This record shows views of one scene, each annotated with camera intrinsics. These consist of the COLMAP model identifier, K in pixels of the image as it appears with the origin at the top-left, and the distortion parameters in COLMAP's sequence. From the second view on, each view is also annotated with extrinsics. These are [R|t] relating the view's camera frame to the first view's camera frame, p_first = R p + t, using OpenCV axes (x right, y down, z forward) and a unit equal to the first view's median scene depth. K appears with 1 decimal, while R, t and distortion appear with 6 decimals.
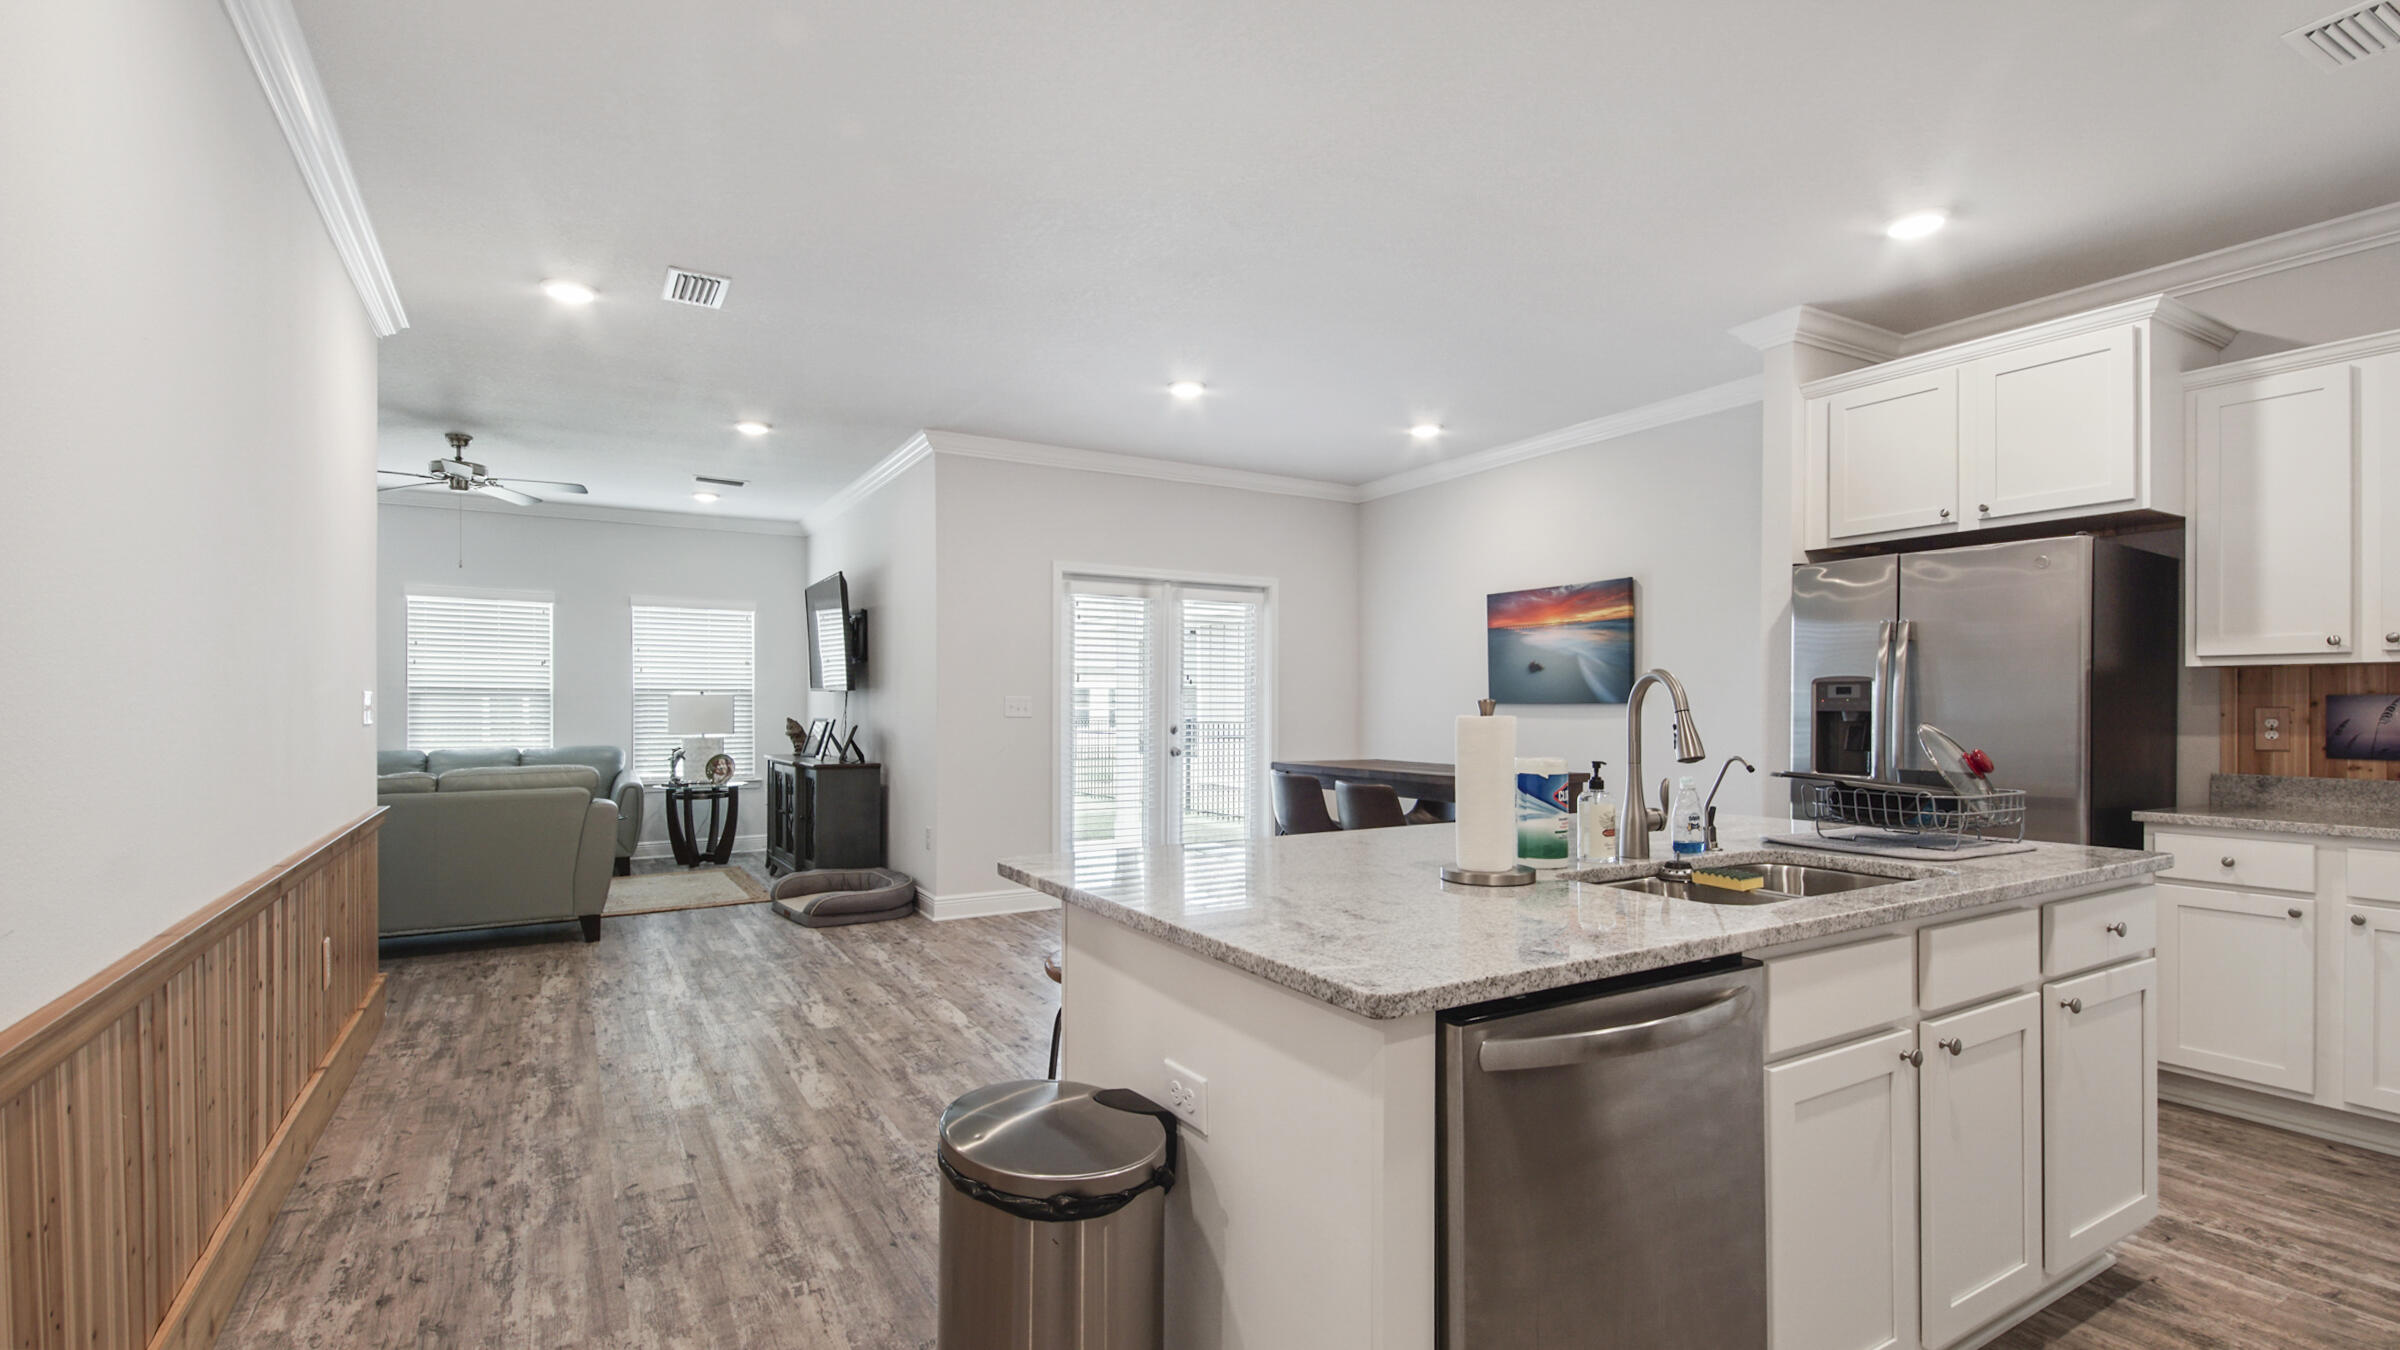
lens RADIAL K [[1074.8, 0, 1196.1], [0, 1074.8, 710.9], [0, 0, 1]] dist [-0.013165, -0.000746]
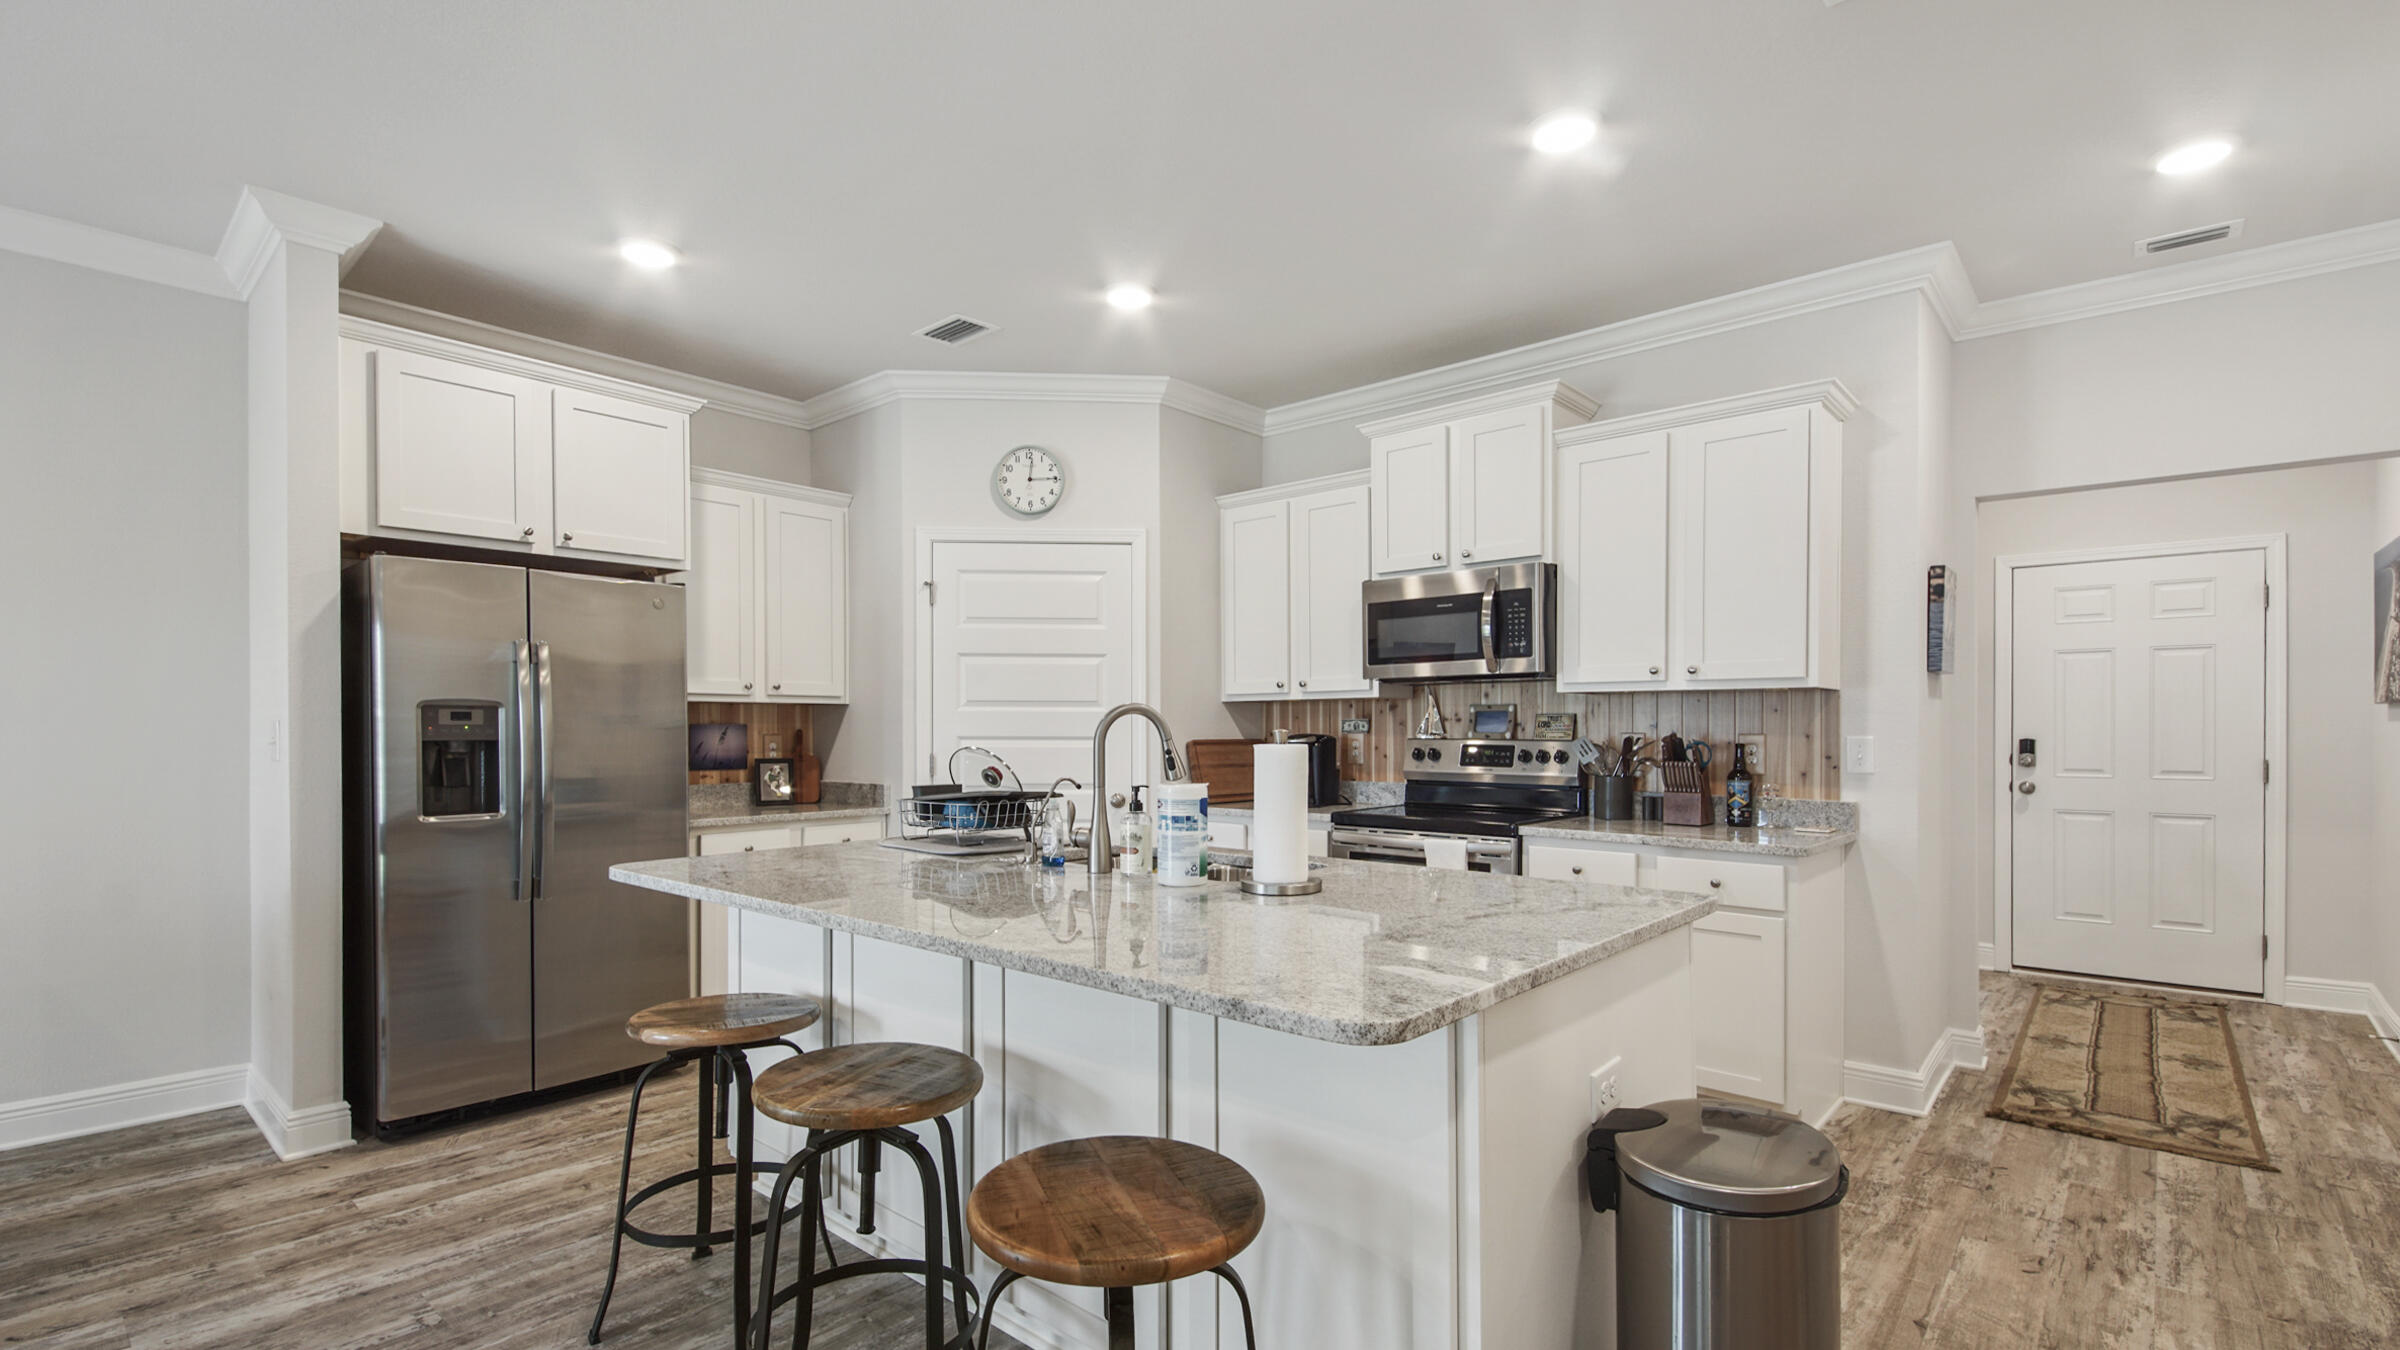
lens RADIAL K [[1074.8, 0, 1180.8], [0, 1074.8, 736.1], [0, 0, 1]] dist [-0.013165, -0.000746]
pose [[-0.302565, -0.008350, 0.953092, -0.389372], [0.007047, 0.999915, 0.010998, -0.008695], [-0.953103, 0.010044, -0.302480, 0.734569]]
